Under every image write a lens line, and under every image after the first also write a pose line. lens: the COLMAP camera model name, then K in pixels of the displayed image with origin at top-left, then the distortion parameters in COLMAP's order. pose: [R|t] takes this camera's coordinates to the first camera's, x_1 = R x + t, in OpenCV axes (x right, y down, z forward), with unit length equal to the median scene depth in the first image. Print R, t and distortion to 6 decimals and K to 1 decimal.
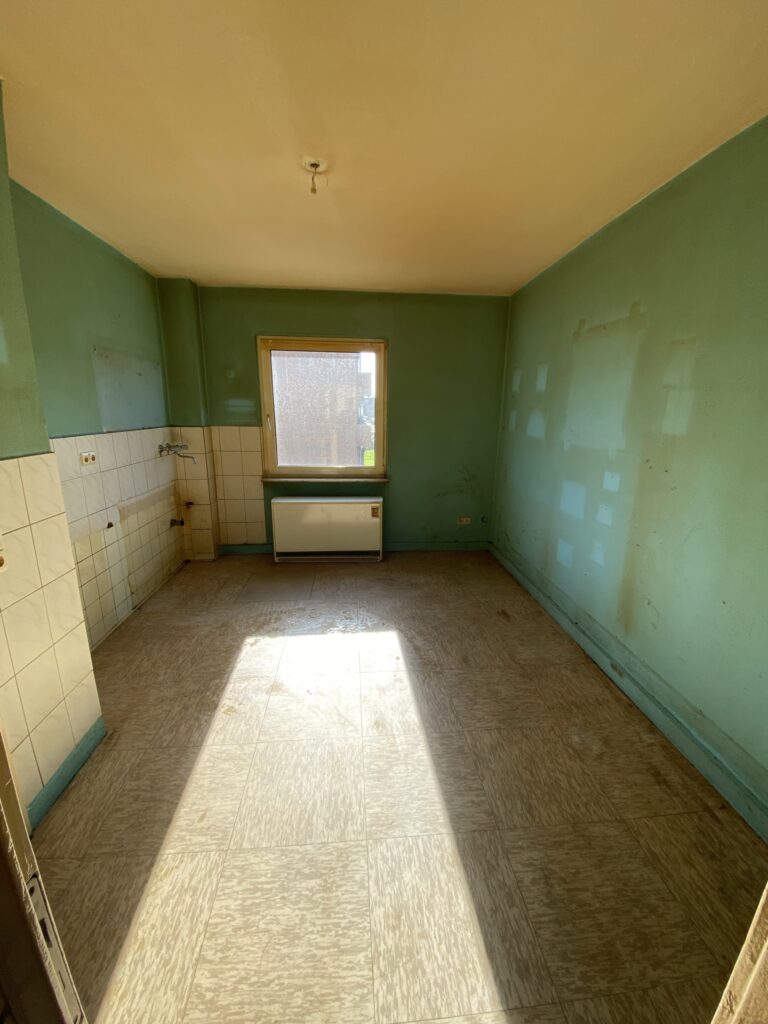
lens RADIAL K [[405.9, 0, 382.9], [0, 405.9, 499.1], [0, 0, 1]] dist [-0.038530, -0.002516]
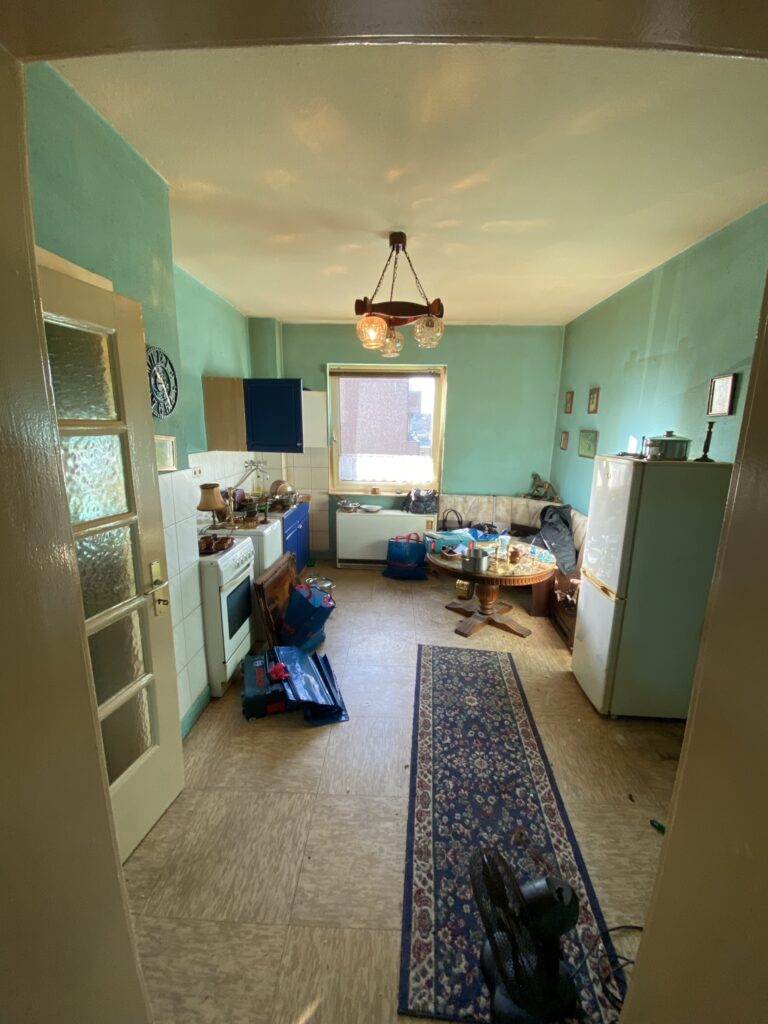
lens RADIAL K [[405.9, 0, 379.7], [0, 405.9, 507.7], [0, 0, 1]] dist [-0.038530, -0.002516]
pose [[0.992581, 0.022840, -0.119418, -0.084830], [-0.024636, 0.999604, -0.013586, 0.017567], [0.119061, 0.016428, 0.992751, -0.257034]]
